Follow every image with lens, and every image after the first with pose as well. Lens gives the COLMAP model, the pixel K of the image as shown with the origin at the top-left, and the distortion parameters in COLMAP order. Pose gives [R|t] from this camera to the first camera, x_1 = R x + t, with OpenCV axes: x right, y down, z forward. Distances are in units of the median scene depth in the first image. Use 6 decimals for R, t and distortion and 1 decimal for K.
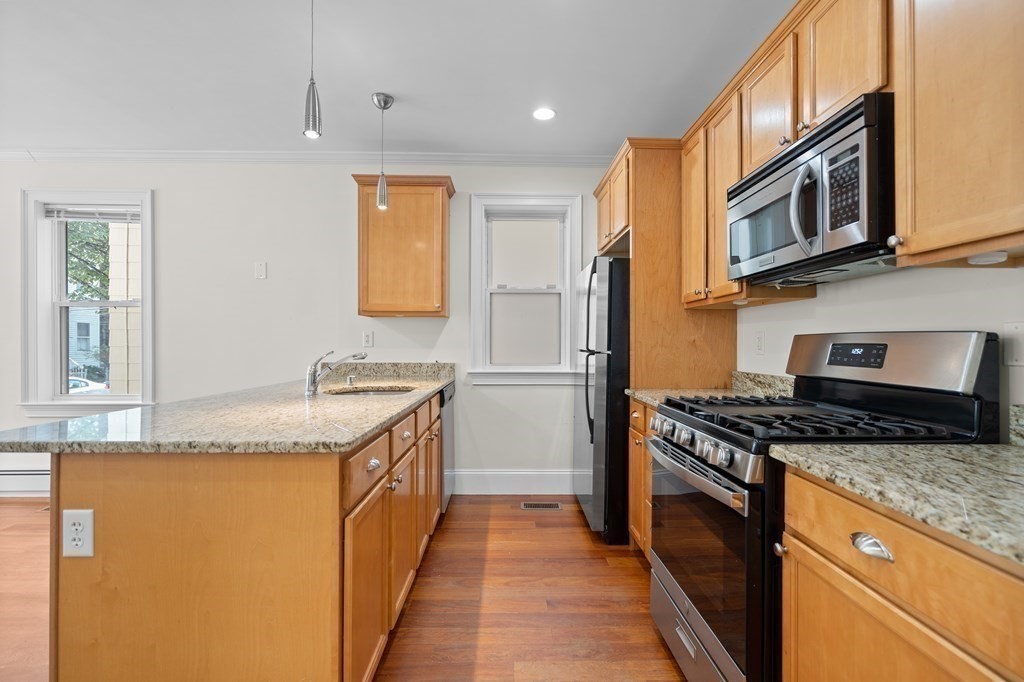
lens RADIAL K [[465.9, 0, 512.0], [0, 465.9, 341.0], [0, 0, 1]] dist [-0.005273, 0.000923]
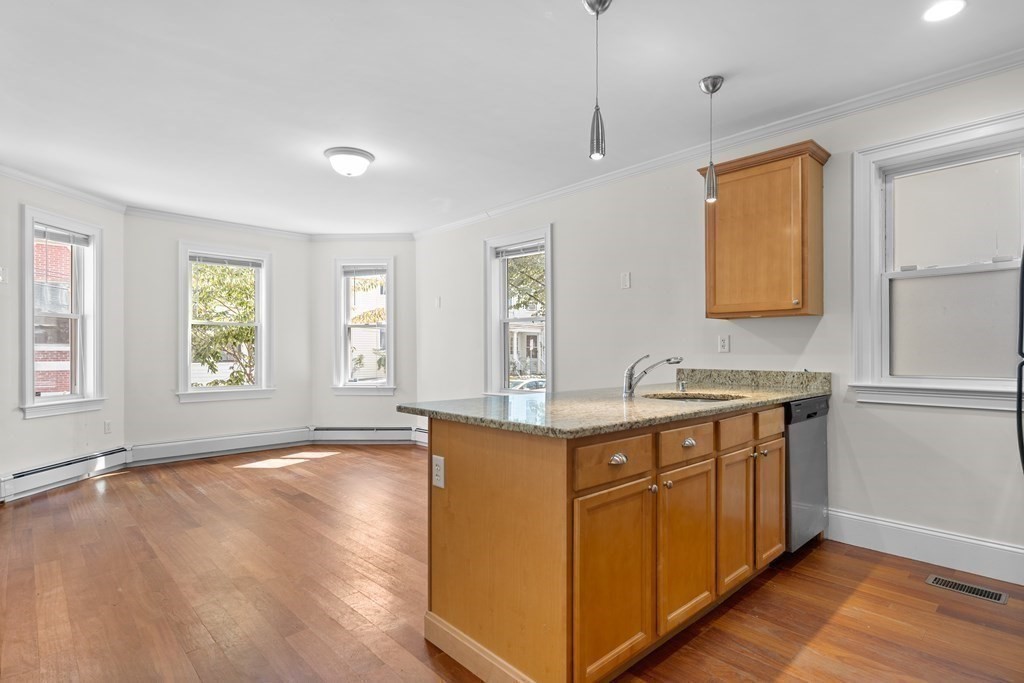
lens RADIAL K [[516.0, 0, 511.7], [0, 516.0, 348.5], [0, 0, 1]] dist [0.001557, -0.000670]
pose [[0.670470, -0.006038, -0.741912, 0.209447], [0.005703, 0.999979, -0.002985, 0.007417], [0.741915, -0.002229, 0.670490, 0.019169]]
